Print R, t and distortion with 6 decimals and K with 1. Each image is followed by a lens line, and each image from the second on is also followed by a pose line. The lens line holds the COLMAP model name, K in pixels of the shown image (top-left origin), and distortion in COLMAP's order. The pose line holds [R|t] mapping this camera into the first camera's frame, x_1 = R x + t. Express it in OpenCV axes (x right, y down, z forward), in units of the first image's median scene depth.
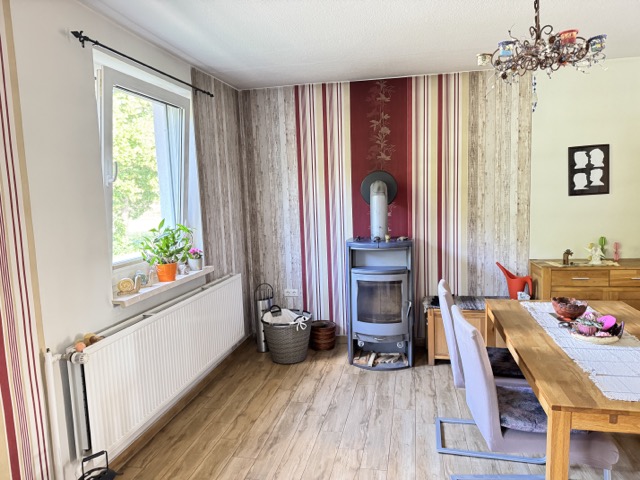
lens RADIAL K [[449.7, 0, 320.0], [0, 449.7, 240.0], [0, 0, 1]] dist [0.067796, -0.001886]
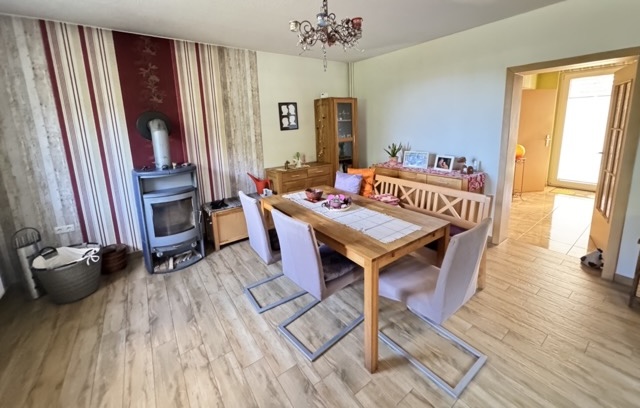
lens RADIAL K [[255.4, 0, 319.9], [0, 255.4, 167.3], [0, 0, 1]] dist [-0.000032, 0.000092]
pose [[0.675442, -0.115760, 0.728271, -0.091404], [0.089686, 0.993166, 0.074686, -0.015109], [-0.731939, 0.014870, 0.681208, 0.215512]]
